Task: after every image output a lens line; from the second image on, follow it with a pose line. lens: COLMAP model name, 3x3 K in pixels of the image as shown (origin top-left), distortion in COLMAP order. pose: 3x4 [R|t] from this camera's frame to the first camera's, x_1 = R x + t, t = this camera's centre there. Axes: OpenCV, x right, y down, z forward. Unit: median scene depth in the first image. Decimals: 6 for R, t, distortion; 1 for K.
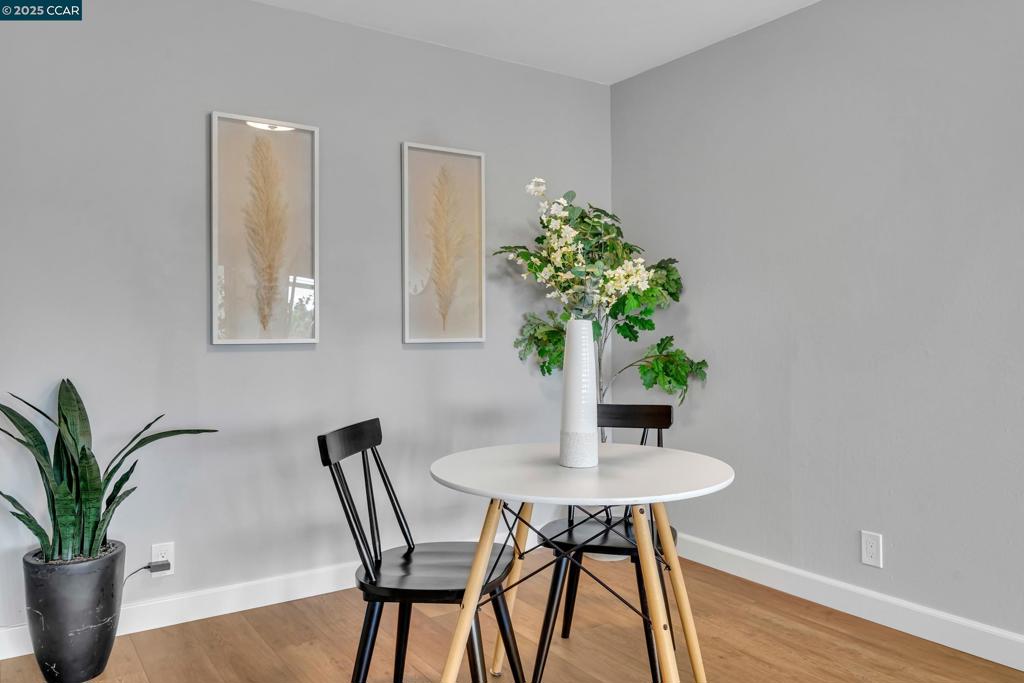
lens RADIAL K [[670.1, 0, 511.9], [0, 670.1, 327.8], [0, 0, 1]] dist [-0.001650, -0.001001]
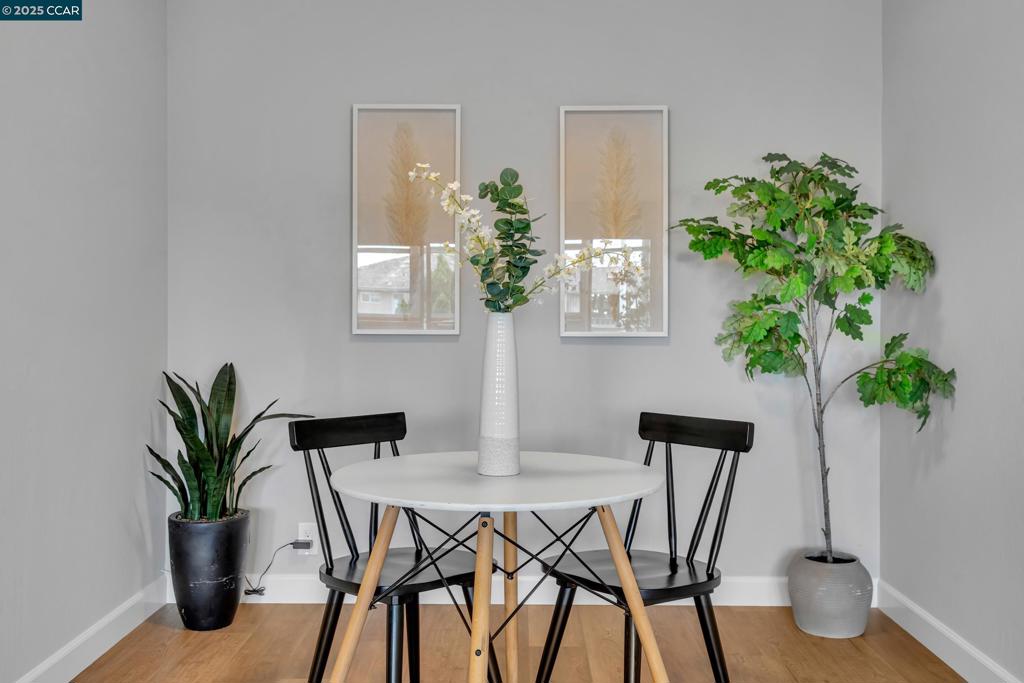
lens RADIAL K [[897.6, 0, 586.4], [0, 897.6, 310.6], [0, 0, 1]] dist [0.012197, 0.006293]
pose [[0.857960, 0.002102, -0.513713, 0.534918], [-0.006101, 0.999963, -0.006097, -0.004597], [0.513681, 0.008365, 0.857941, 0.015515]]
